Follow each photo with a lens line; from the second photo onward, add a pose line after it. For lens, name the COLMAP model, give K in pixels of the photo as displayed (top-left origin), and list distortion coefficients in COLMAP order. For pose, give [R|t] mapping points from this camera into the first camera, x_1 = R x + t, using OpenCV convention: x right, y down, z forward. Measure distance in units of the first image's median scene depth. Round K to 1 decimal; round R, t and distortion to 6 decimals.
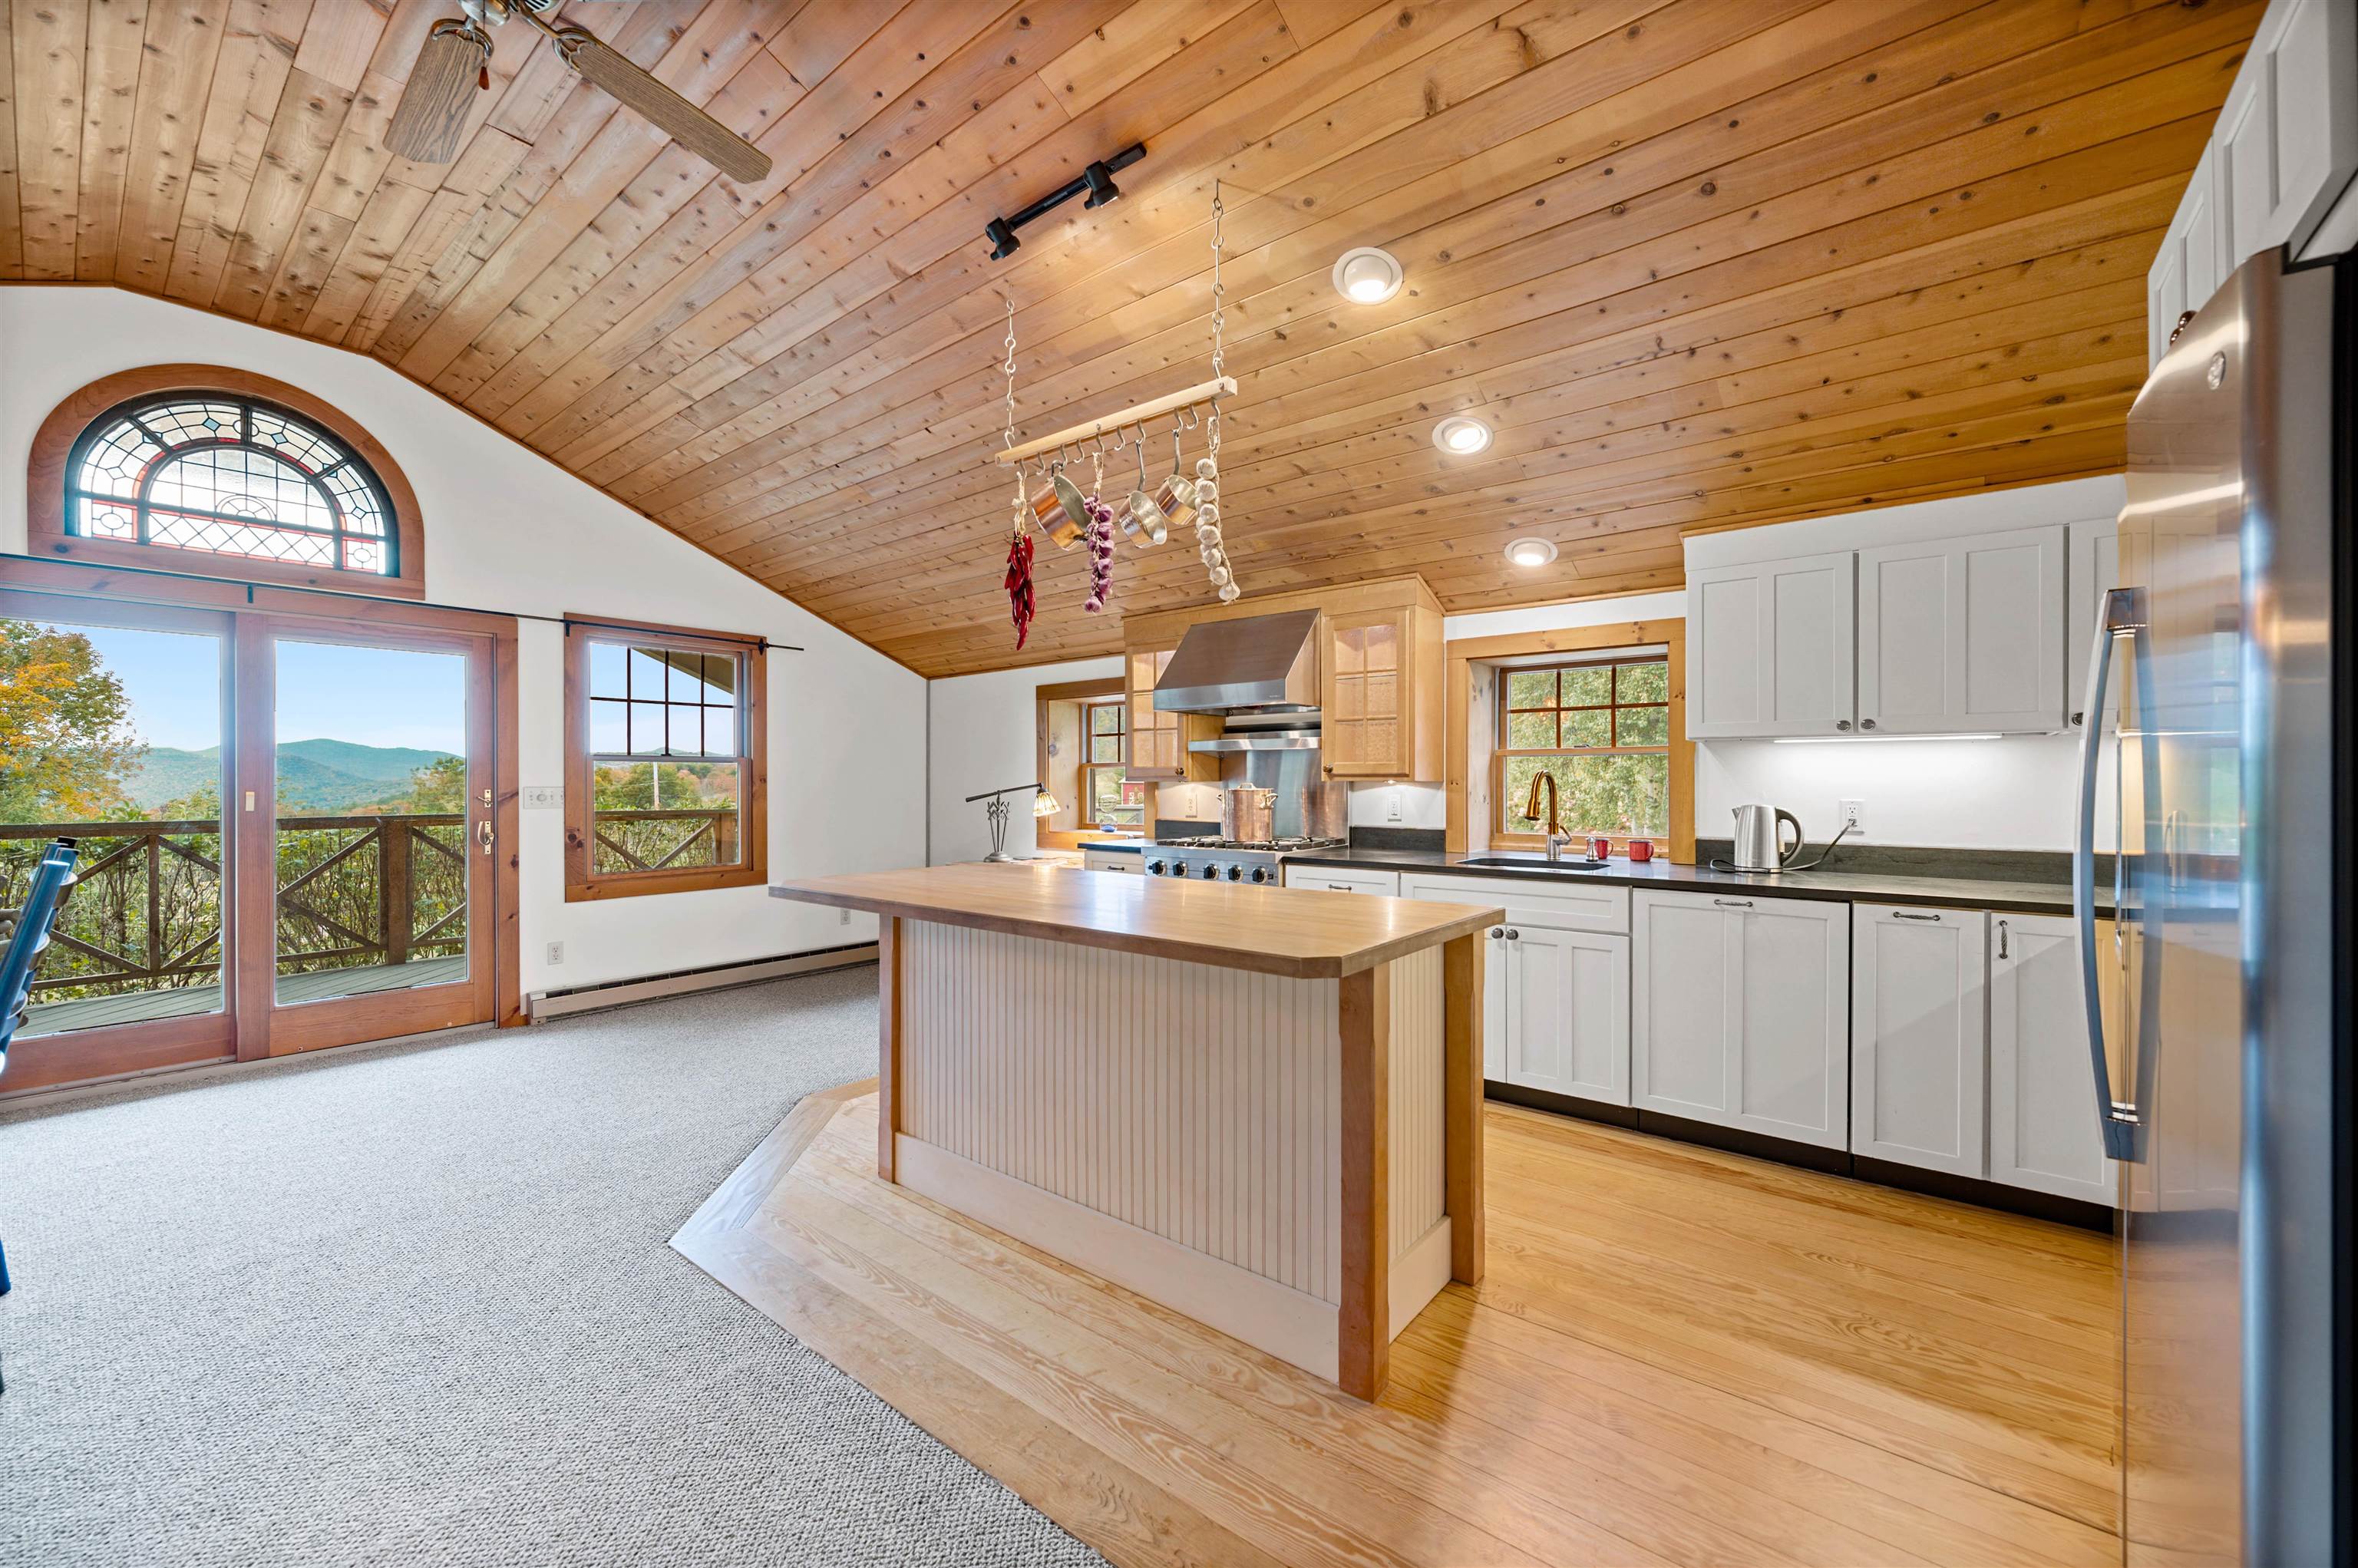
lens RADIAL K [[929.4, 0, 1176.8], [0, 929.4, 782.2], [0, 0, 1]] dist [-0.001108, -0.000864]
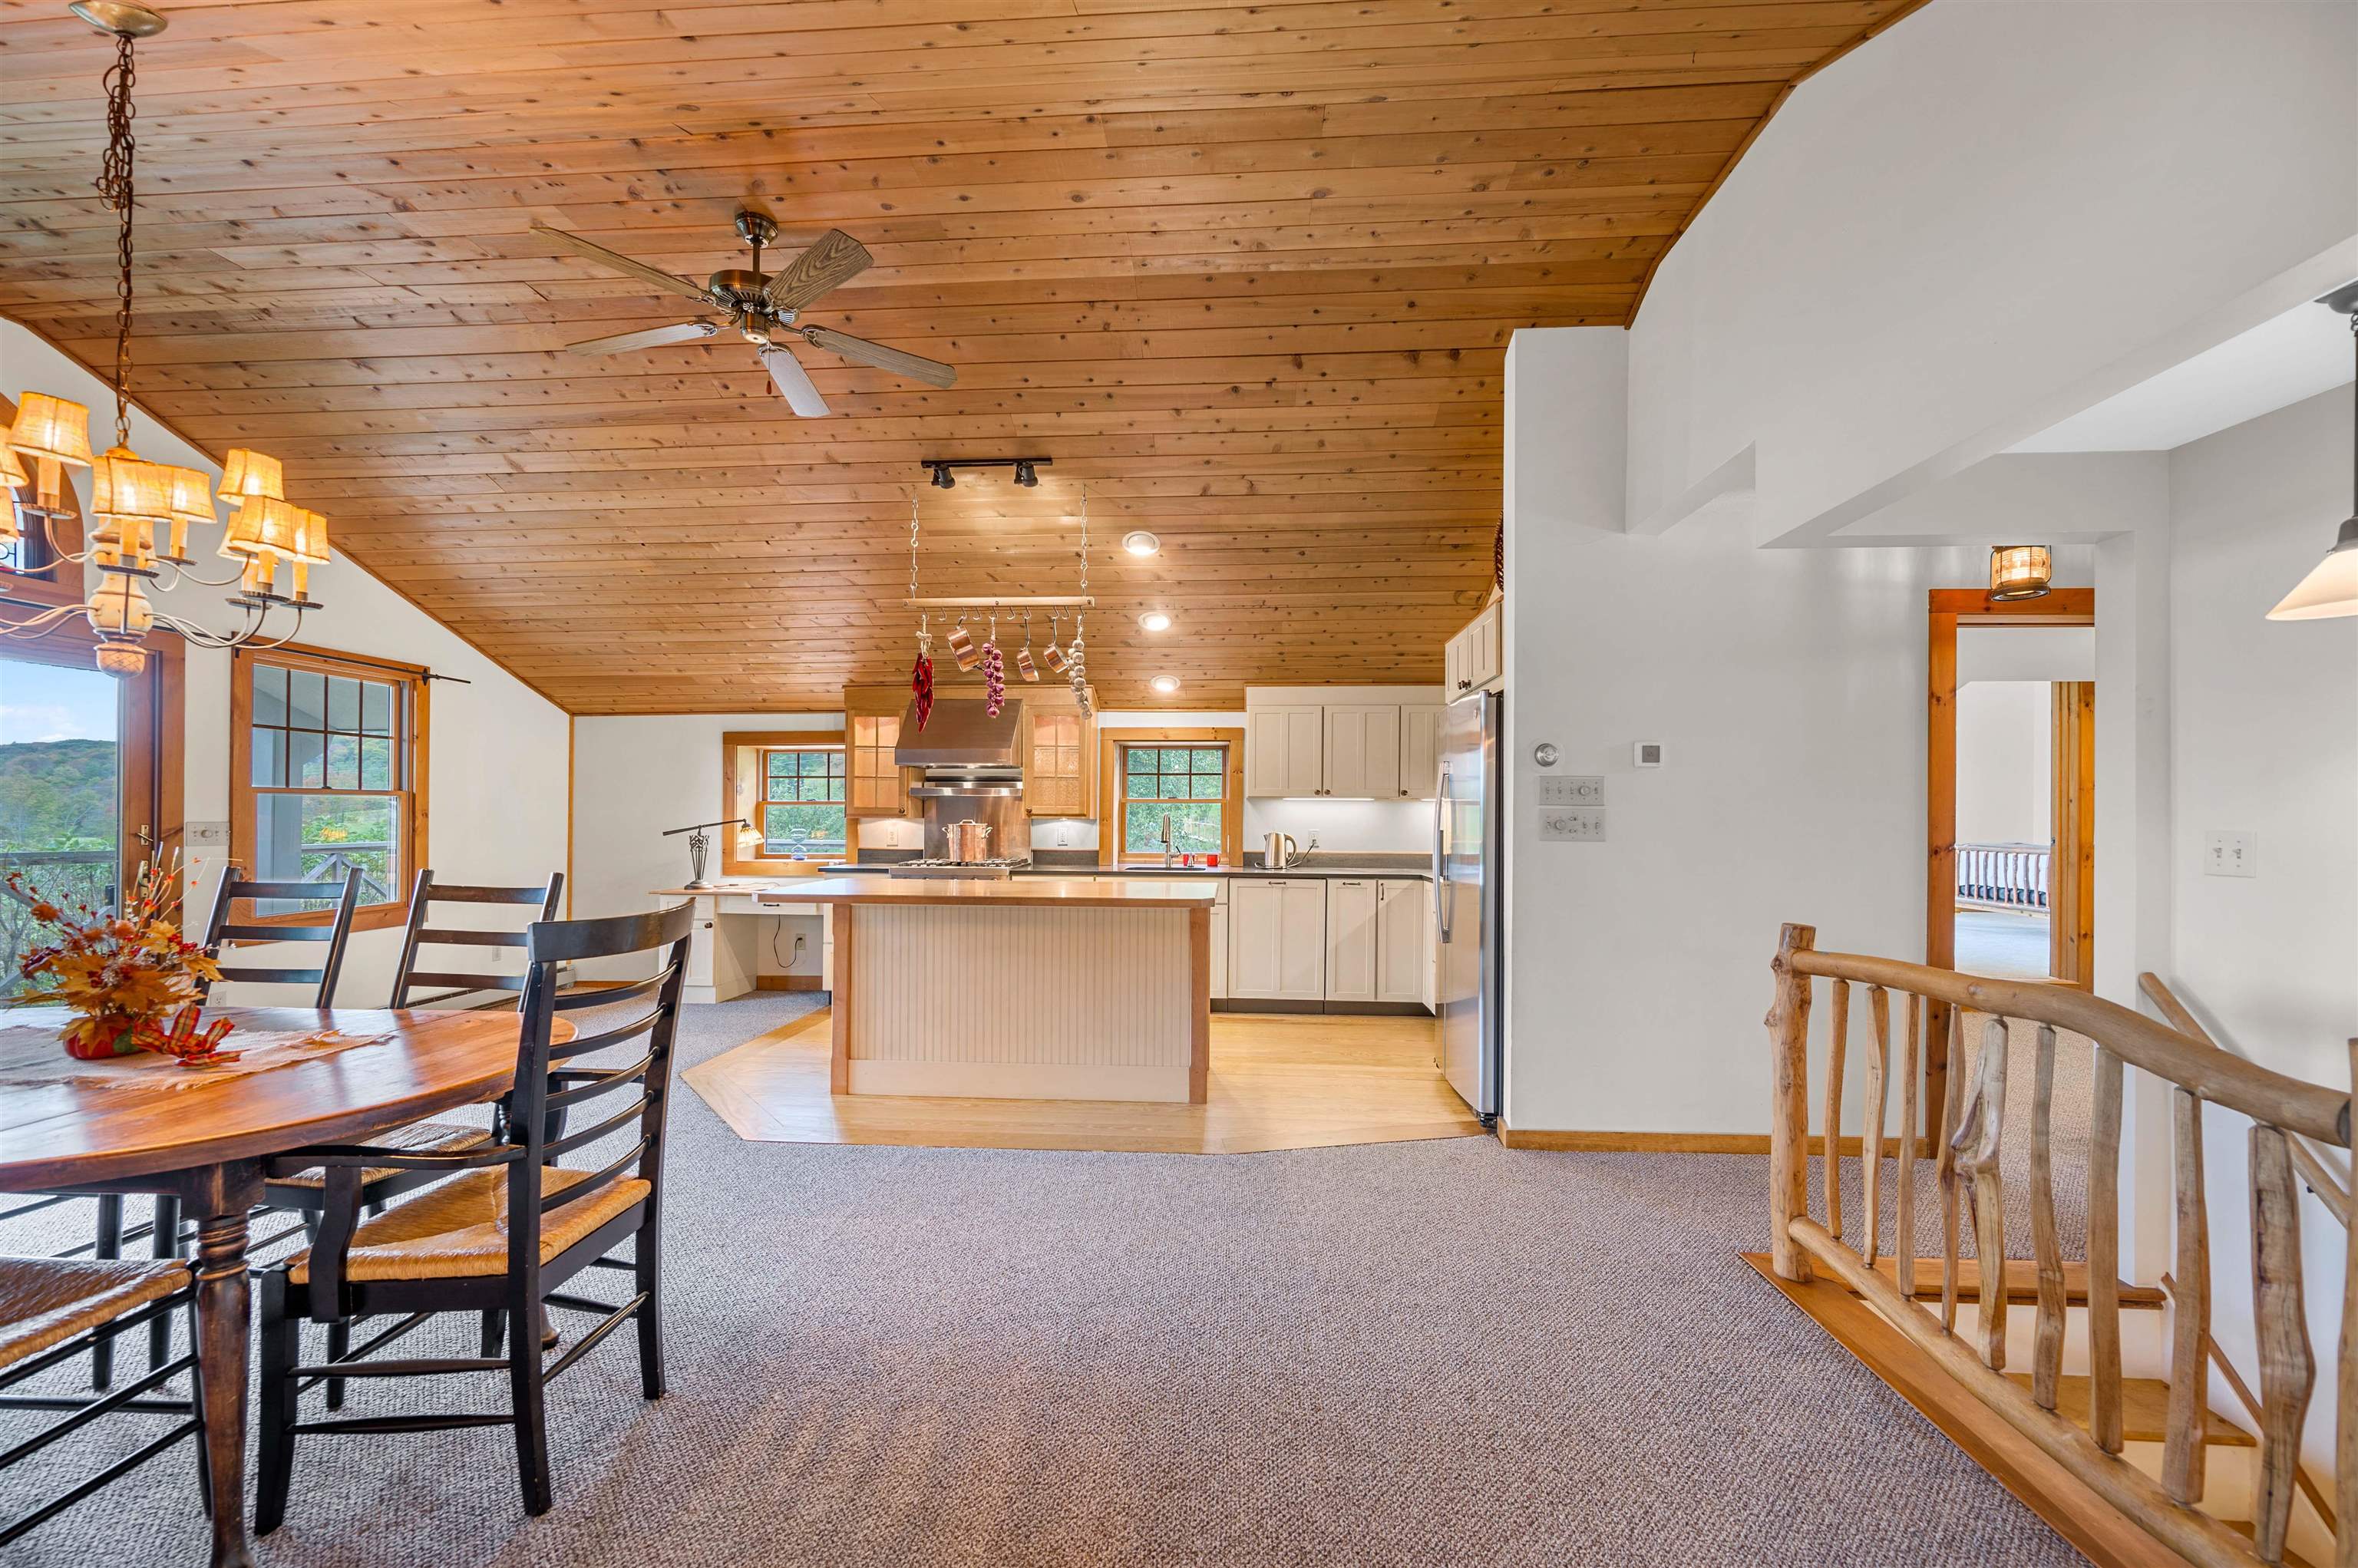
lens RADIAL K [[929.4, 0, 1178.0], [0, 929.4, 809.2], [0, 0, 1]] dist [-0.001108, -0.000864]
pose [[0.817183, 0.009609, 0.576299, -0.498069], [-0.005121, 0.999943, -0.009412, -0.003563], [-0.576356, 0.004740, 0.817185, -0.337542]]
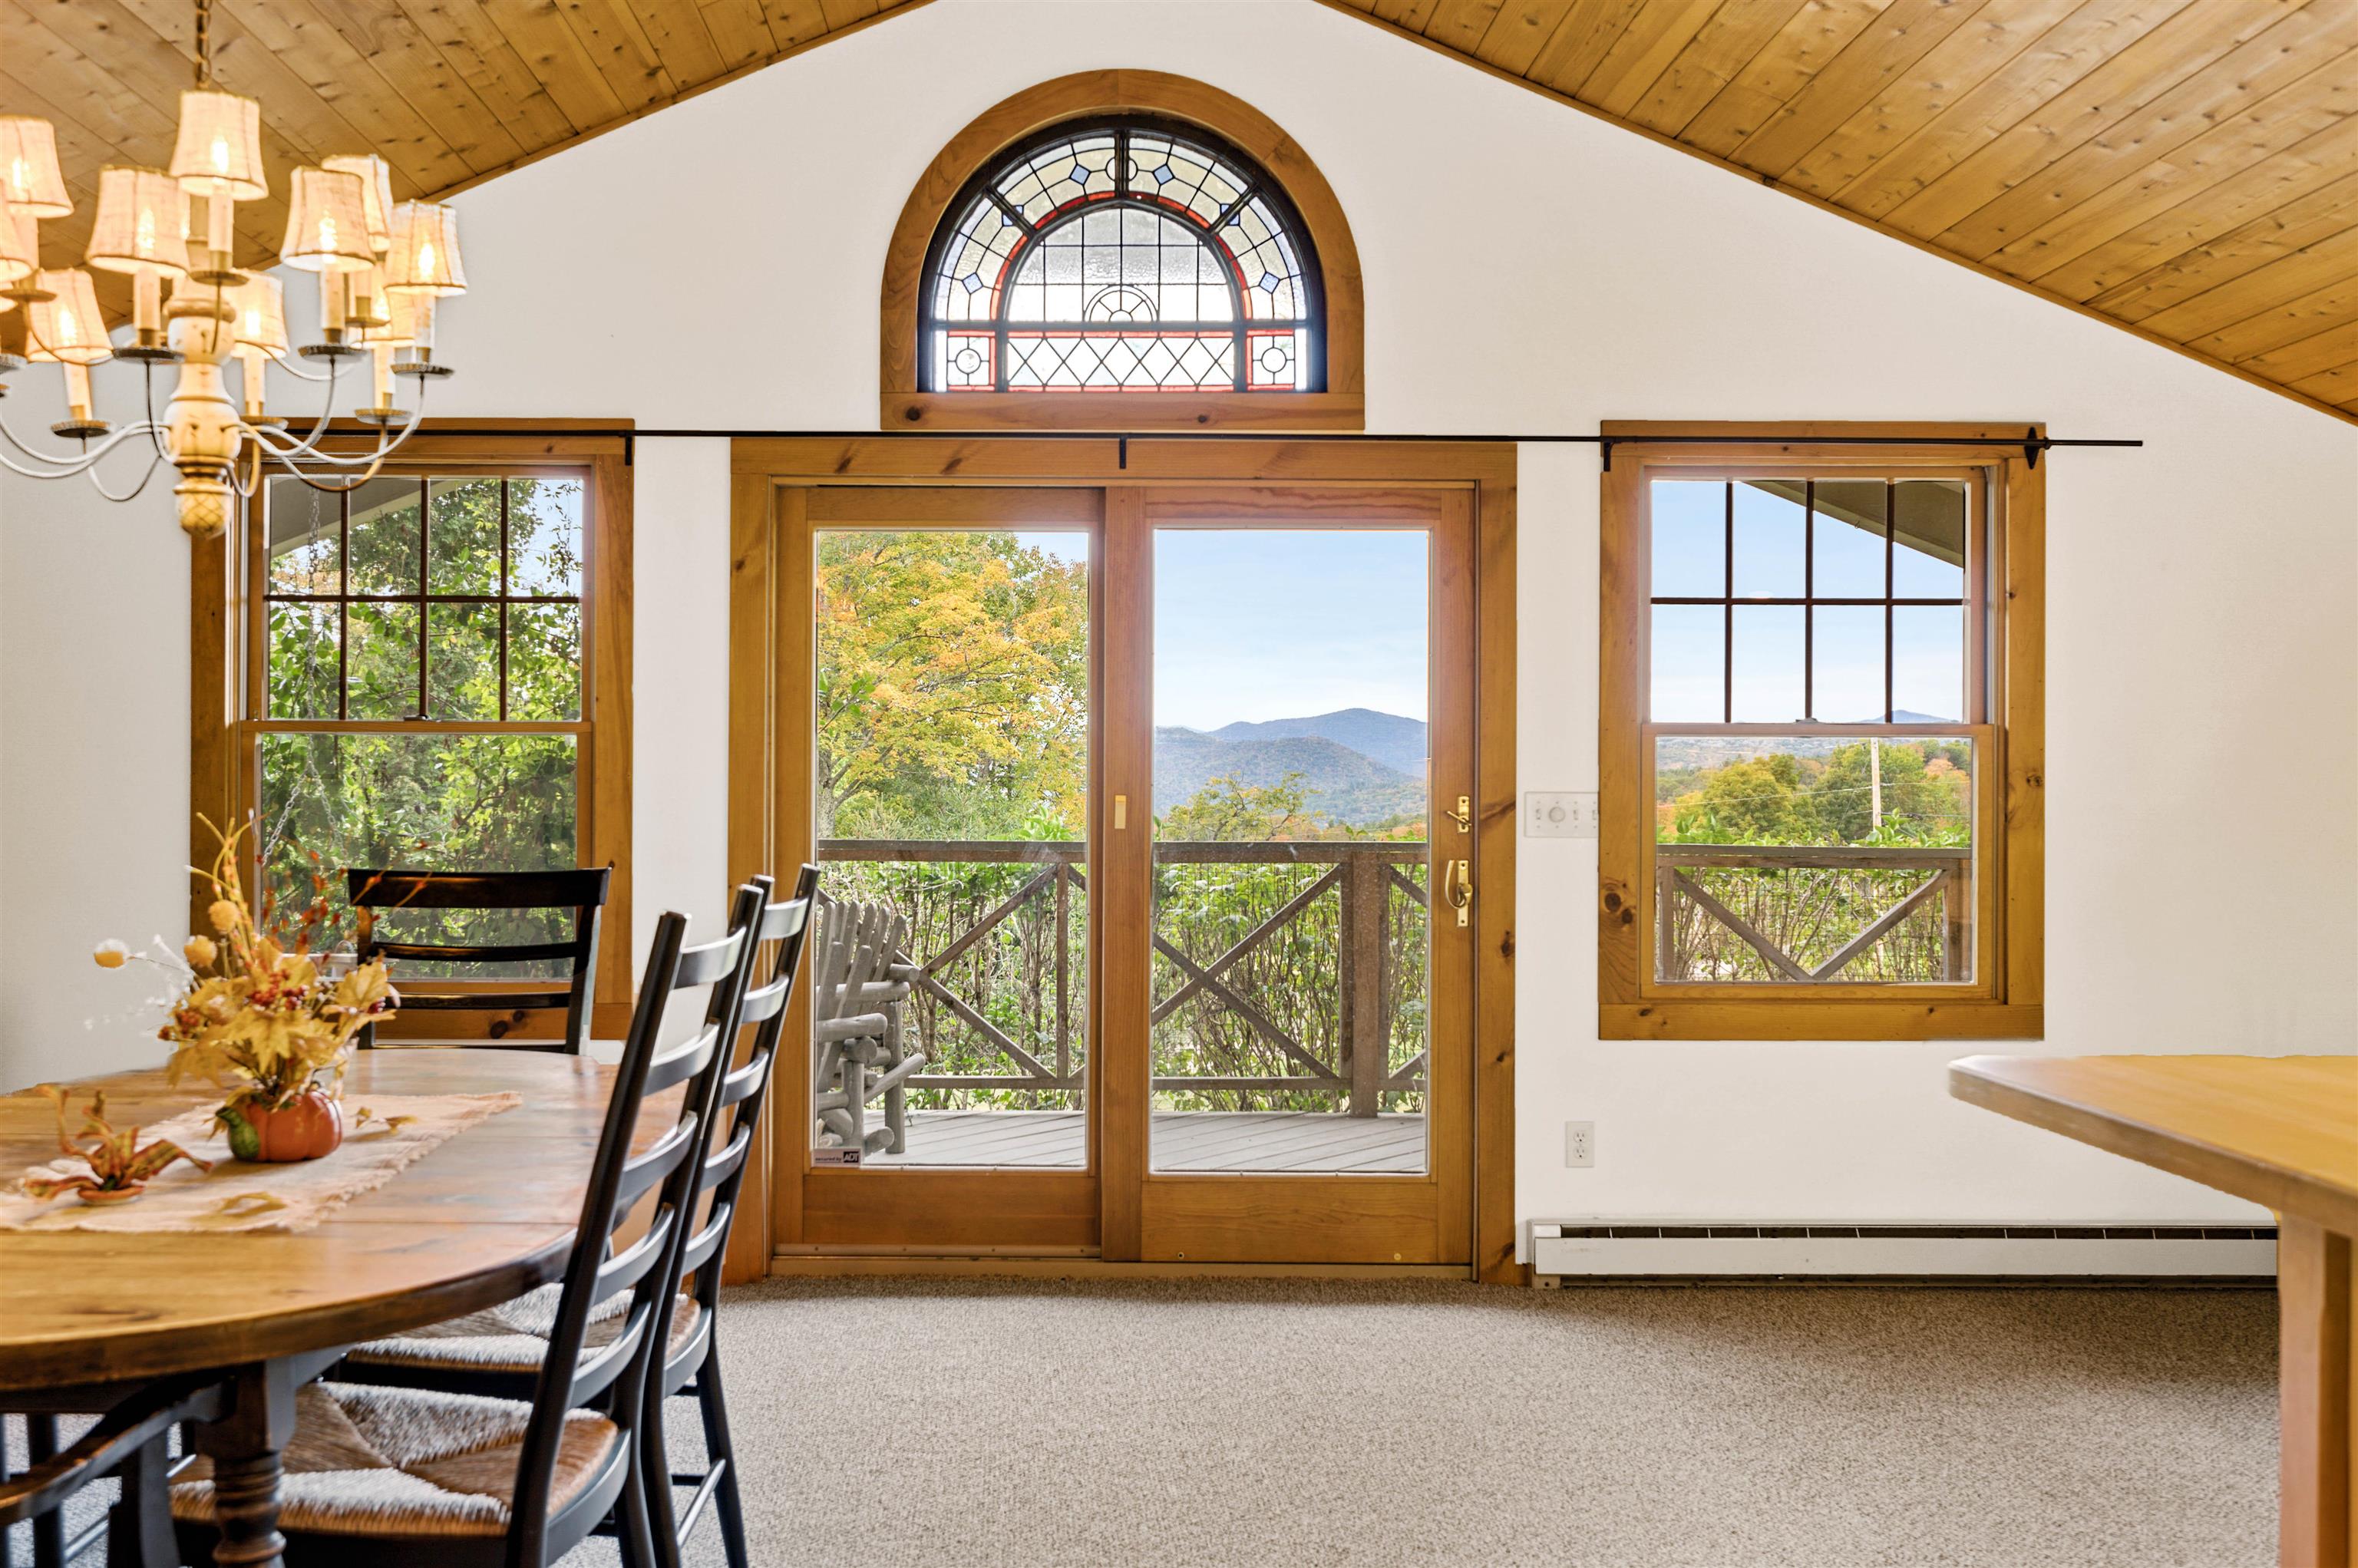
lens RADIAL K [[2079.0, 0, 1036.8], [0, 2079.0, 774.1], [0, 0, 1]] dist [0.005191, -0.018515]
pose [[0.624370, 0.002754, -0.781124, -0.018452], [-0.007393, 0.999970, -0.002384, 0.000451], [0.781094, 0.007263, 0.624371, 0.143889]]
